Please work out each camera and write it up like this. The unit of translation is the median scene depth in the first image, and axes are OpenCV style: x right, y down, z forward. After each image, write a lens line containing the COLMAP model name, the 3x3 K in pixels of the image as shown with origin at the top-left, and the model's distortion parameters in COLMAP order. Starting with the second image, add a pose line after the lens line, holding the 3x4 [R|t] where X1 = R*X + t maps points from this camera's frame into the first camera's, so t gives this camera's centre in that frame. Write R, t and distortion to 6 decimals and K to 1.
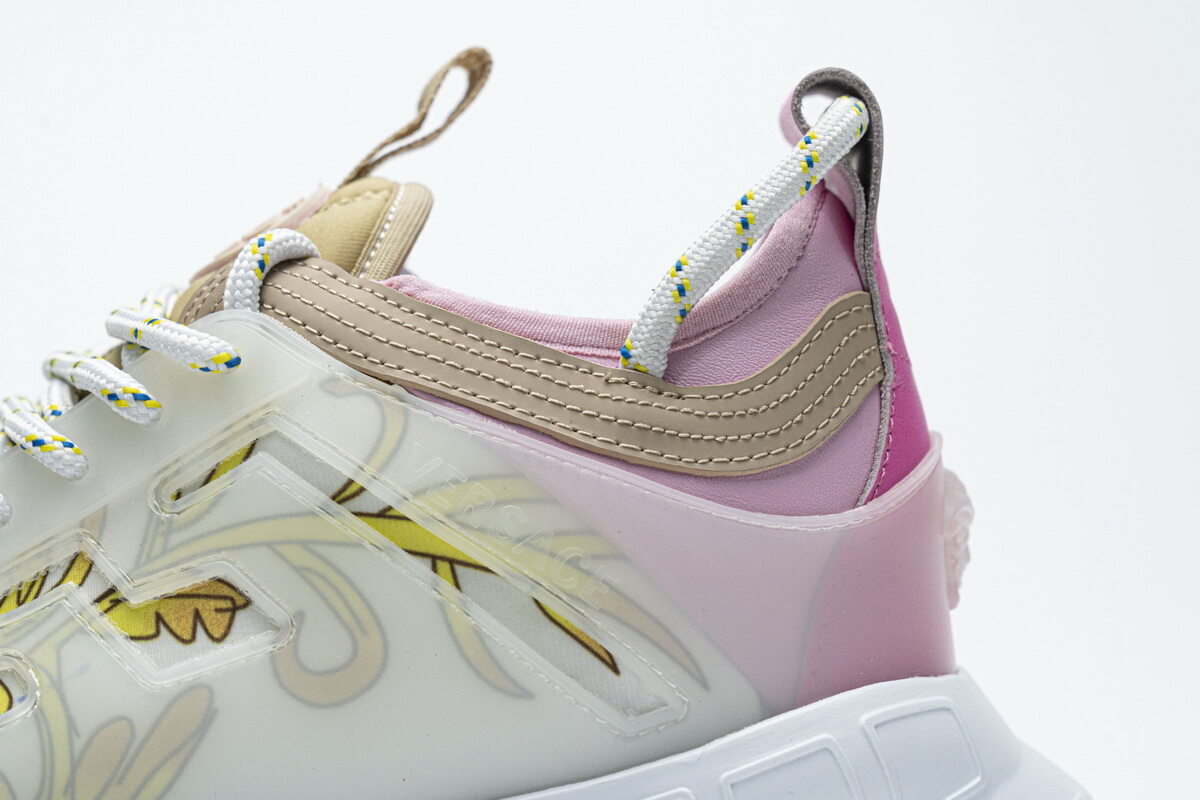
lens RADIAL K [[2324.0, 0, 600.0], [0, 2324.0, 400.0], [0, 0, 1]] dist [0.022622, -0.144268]
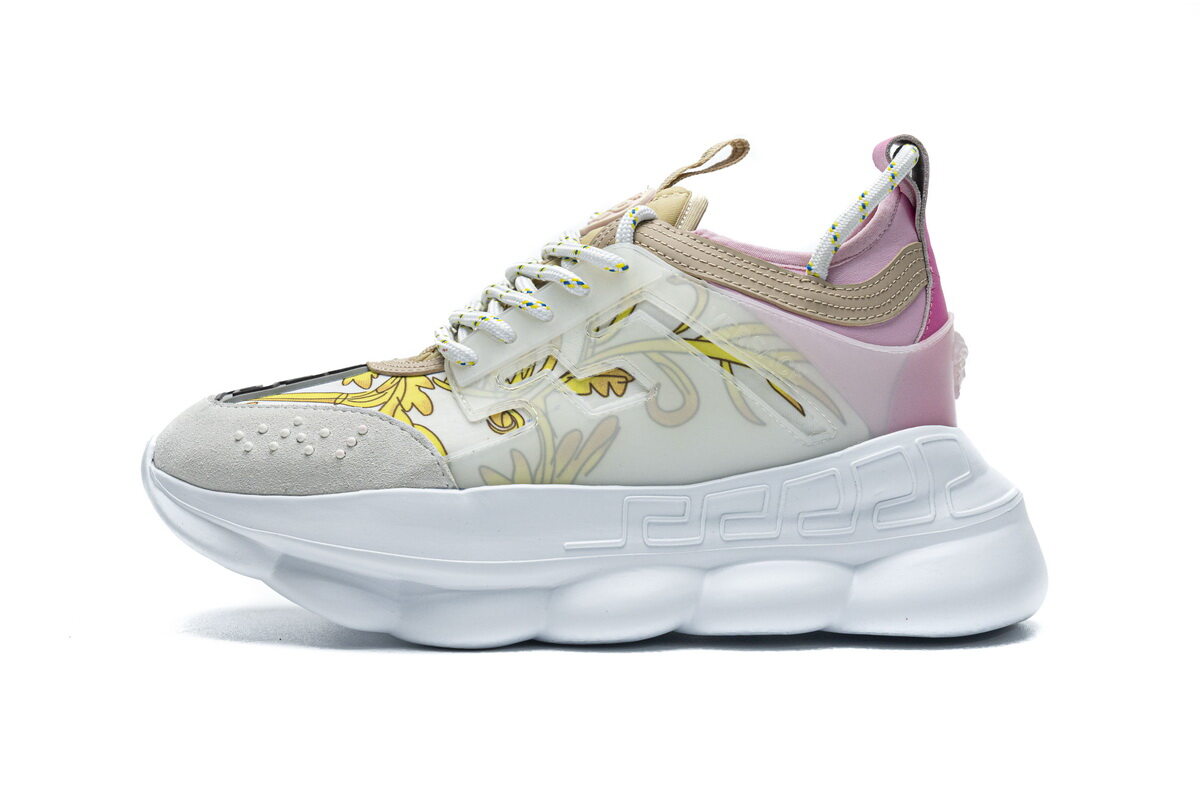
lens RADIAL K [[2324.0, 0, 600.0], [0, 2324.0, 400.0], [0, 0, 1]] dist [0.022622, -0.144268]
pose [[0.999499, 0.023350, 0.021369, -0.226453], [-0.023697, 0.999589, 0.016142, 0.072029], [-0.020983, -0.016640, 0.999641, -1.143348]]
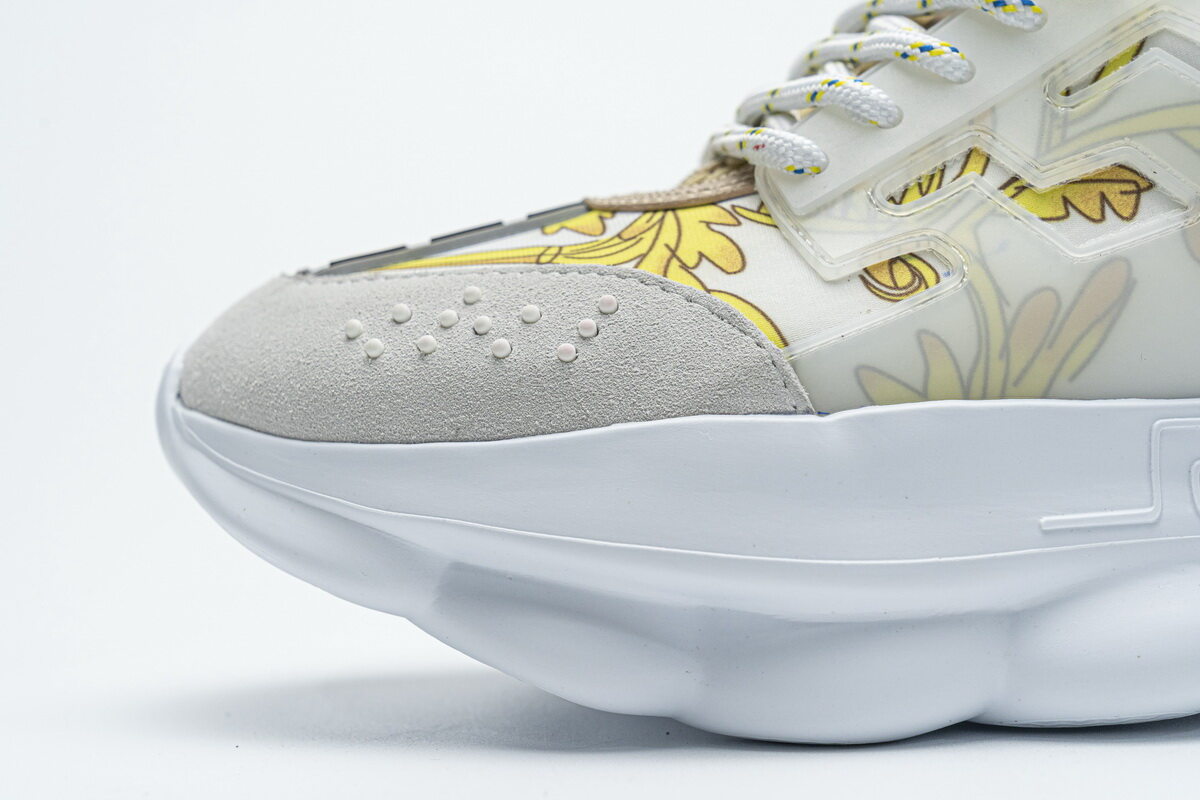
lens RADIAL K [[2324.0, 0, 600.0], [0, 2324.0, 400.0], [0, 0, 1]] dist [0.022622, -0.144268]
pose [[0.999508, -0.007513, 0.030452, -0.434352], [0.007999, 0.999842, -0.015852, 0.199186], [-0.030328, 0.016088, 0.999411, -0.053579]]
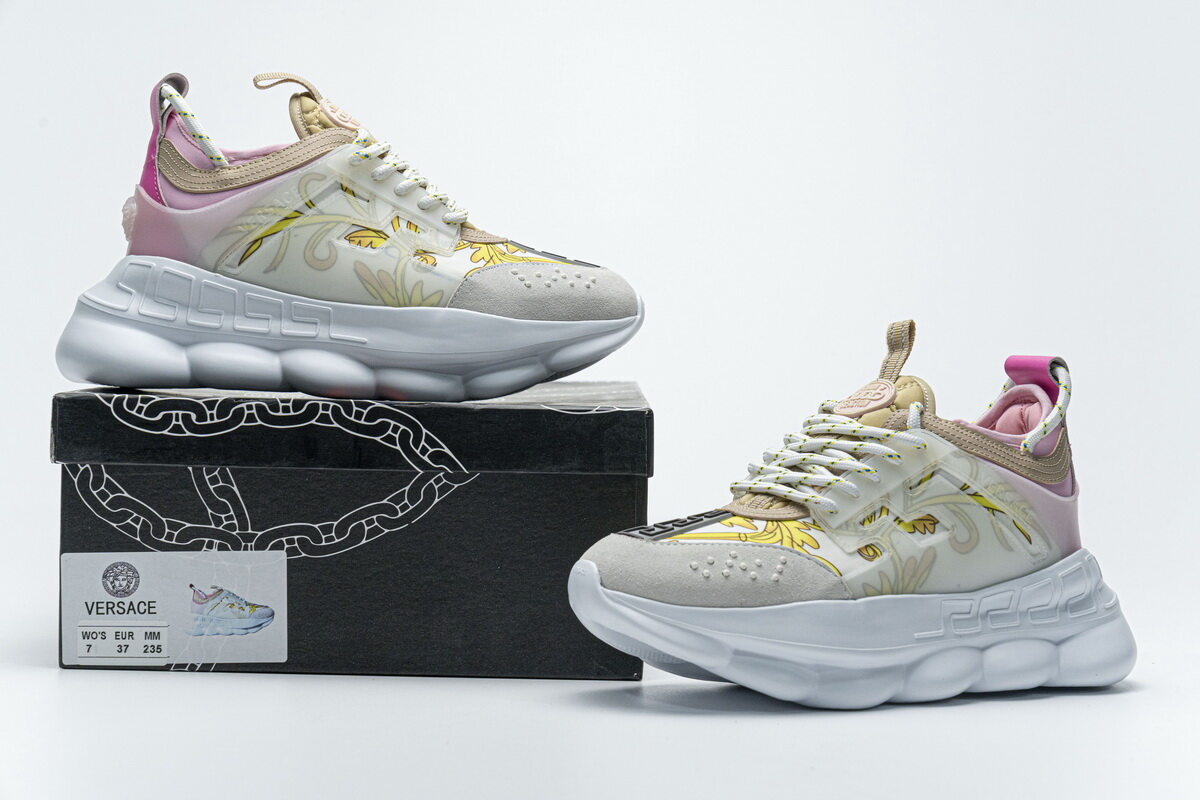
lens RADIAL K [[2324.0, 0, 600.0], [0, 2324.0, 400.0], [0, 0, 1]] dist [0.022622, -0.144268]
pose [[0.877238, 0.032550, 0.478950, -2.081522], [-0.024252, 0.999430, -0.023503, 0.006443], [-0.479442, 0.009003, 0.877527, -1.571308]]
